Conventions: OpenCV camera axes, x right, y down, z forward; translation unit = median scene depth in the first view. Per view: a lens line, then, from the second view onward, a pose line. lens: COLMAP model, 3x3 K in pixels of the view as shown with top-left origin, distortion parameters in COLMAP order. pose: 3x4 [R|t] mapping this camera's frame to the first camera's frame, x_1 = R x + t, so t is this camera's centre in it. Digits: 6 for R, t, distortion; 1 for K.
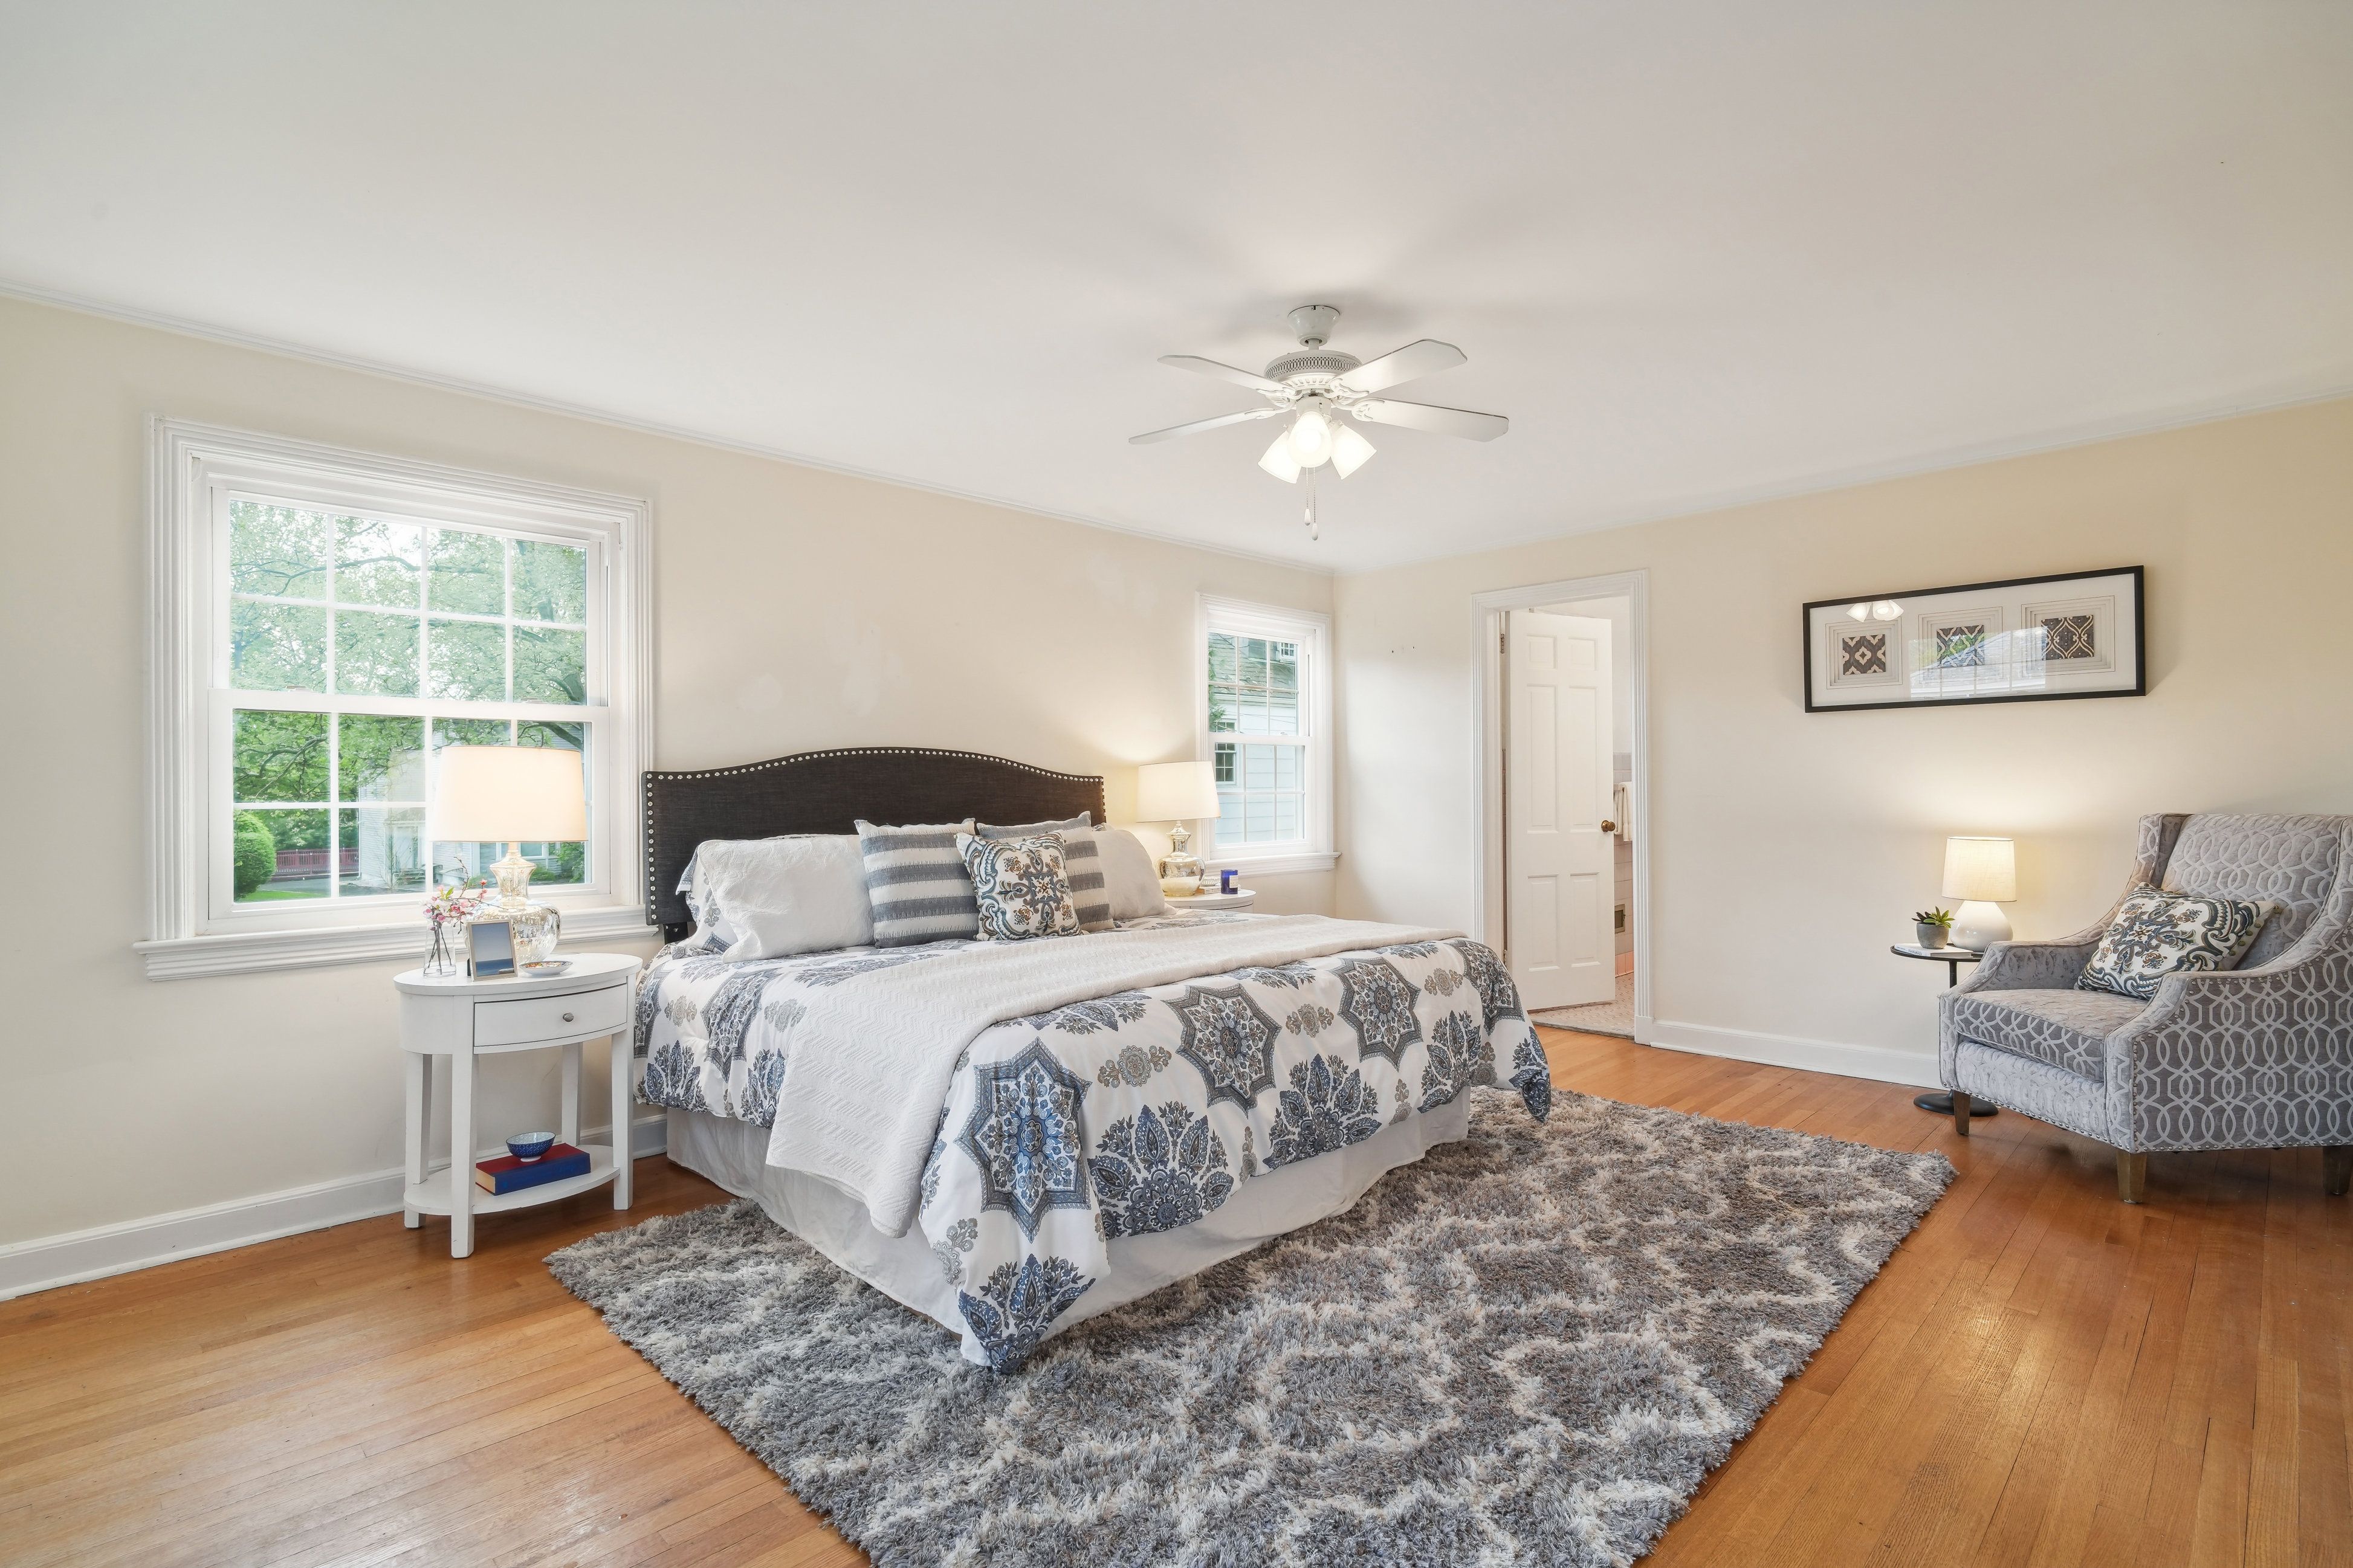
lens RADIAL K [[1135.0, 0, 1188.2], [0, 1135.0, 796.1], [0, 0, 1]] dist [0.000633, 0.000063]
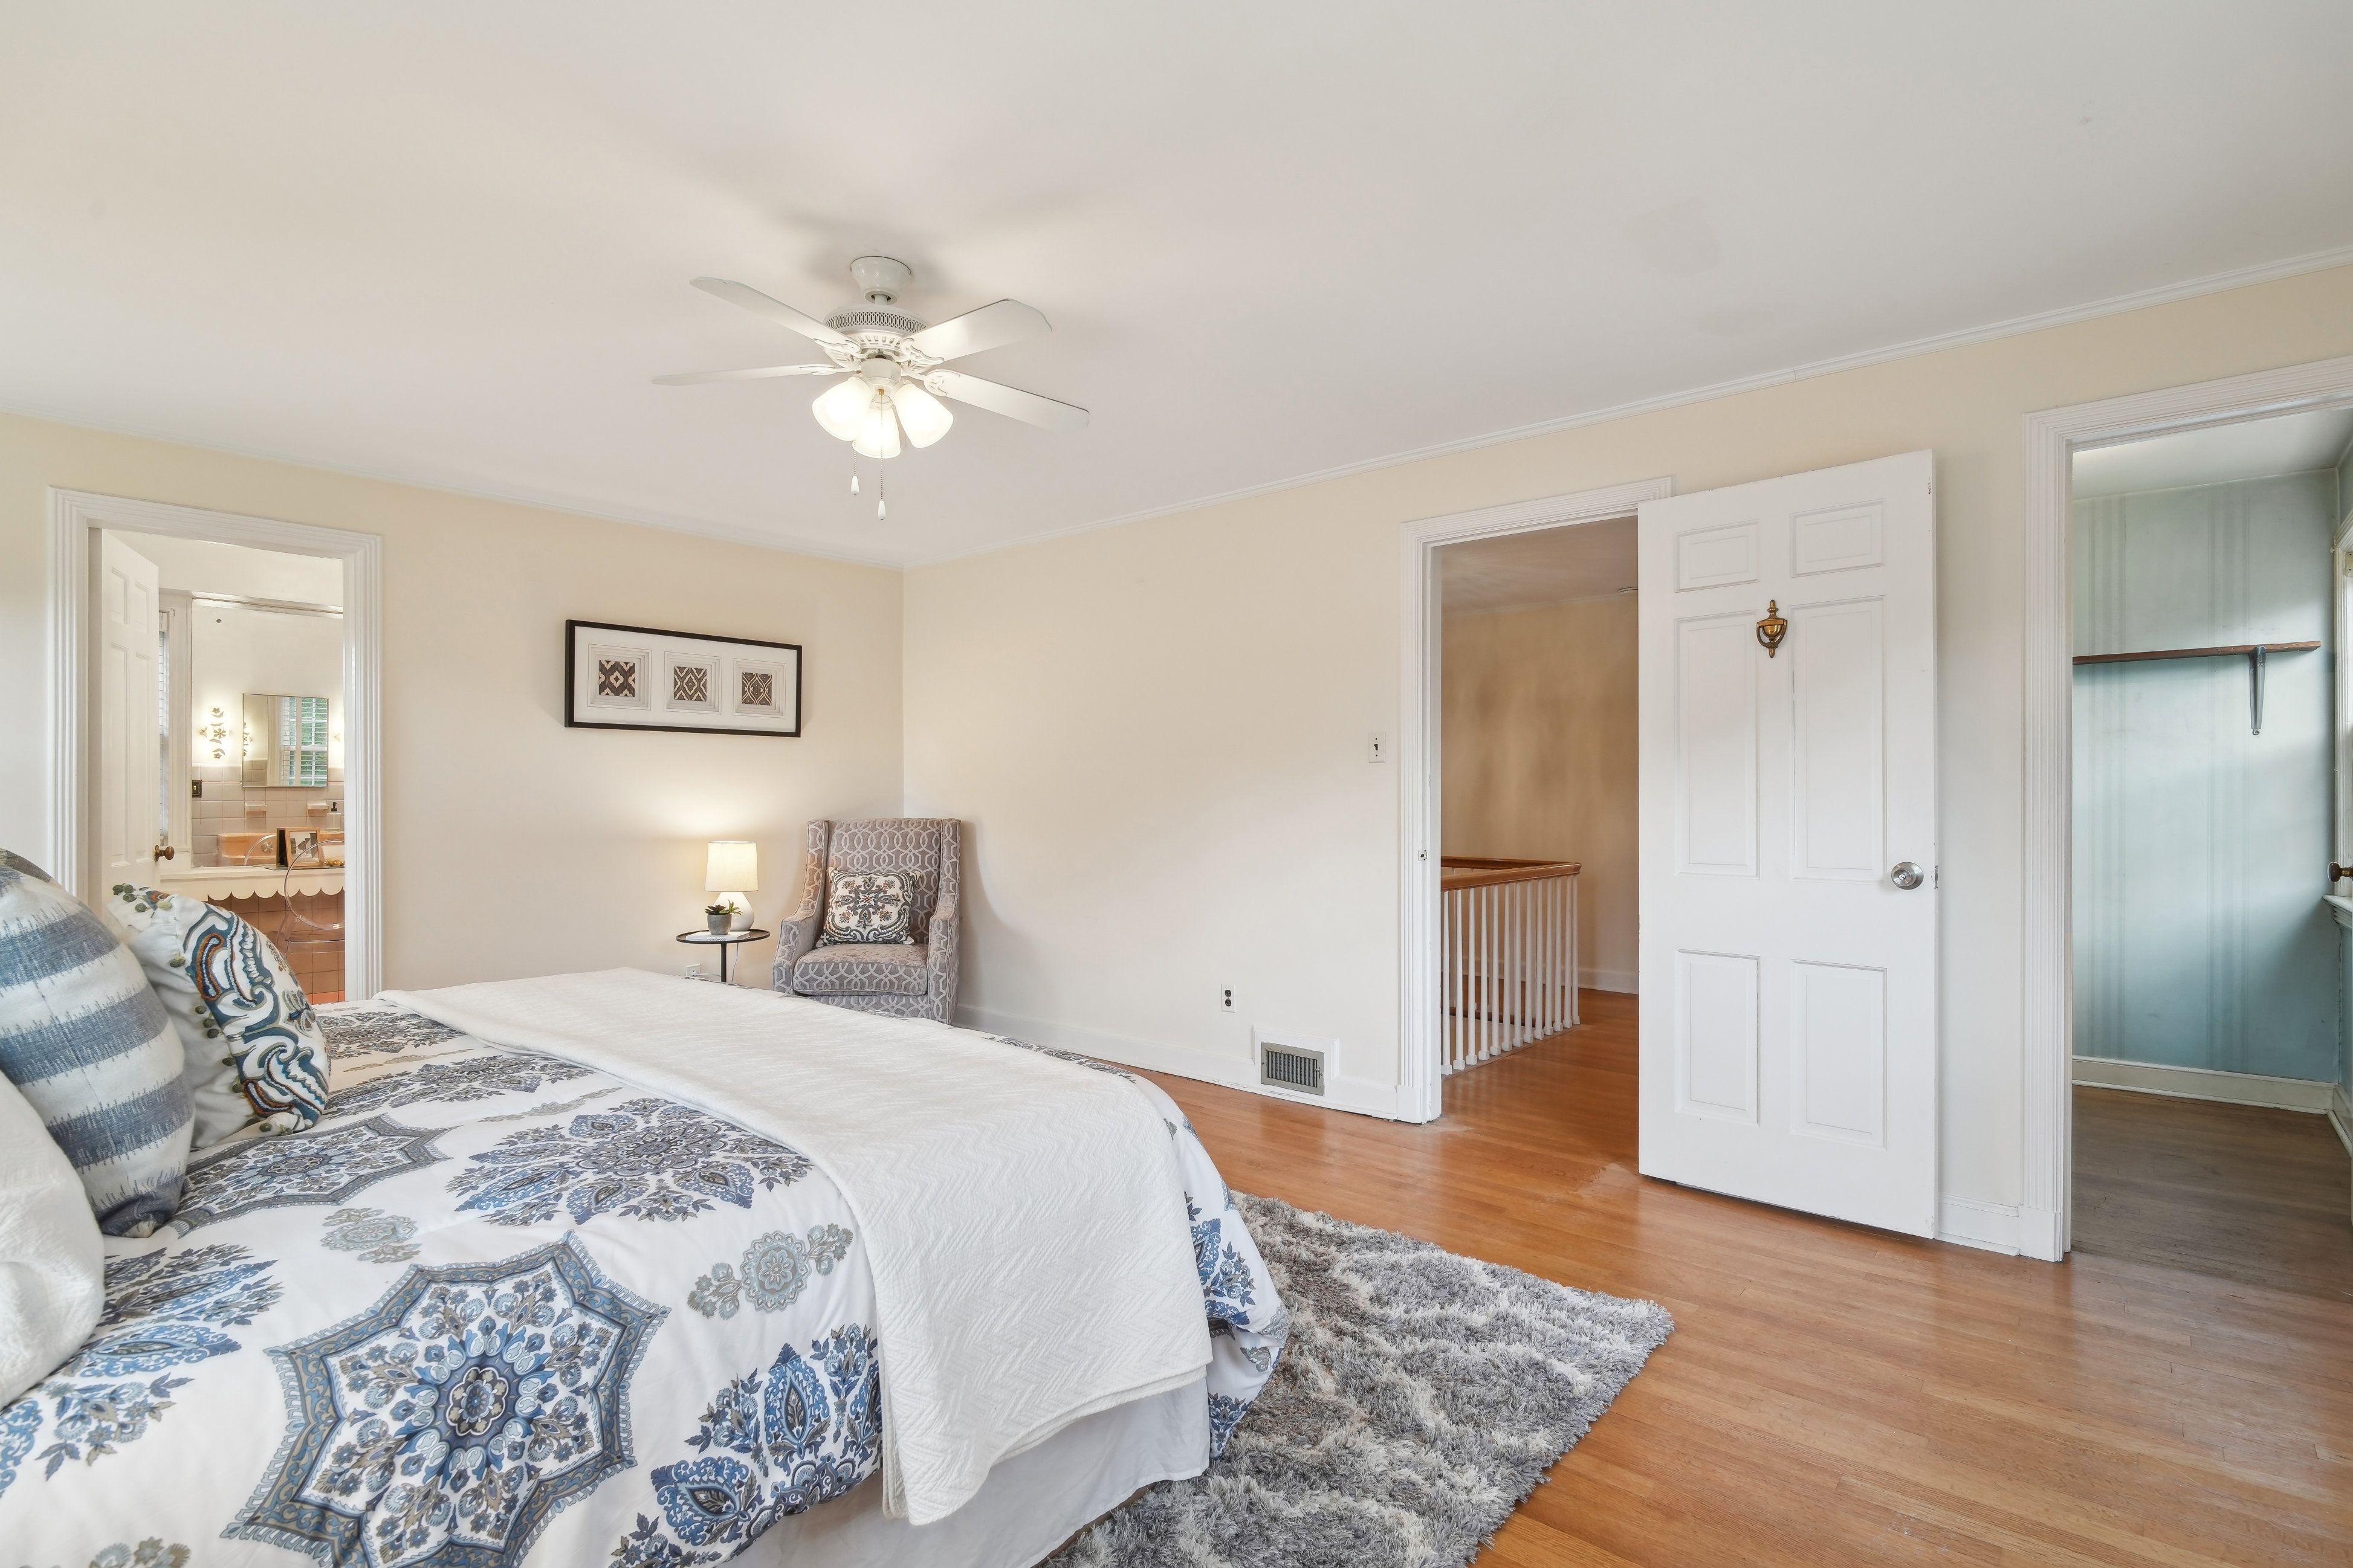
lens RADIAL K [[1135.0, 0, 1188.2], [0, 1135.0, 796.1], [0, 0, 1]] dist [0.000633, 0.000063]
pose [[-0.038254, 0.014953, 0.999156, -0.568229], [0.007343, 0.999865, -0.014683, 0.009039], [-0.999241, 0.006775, -0.038359, 0.549457]]
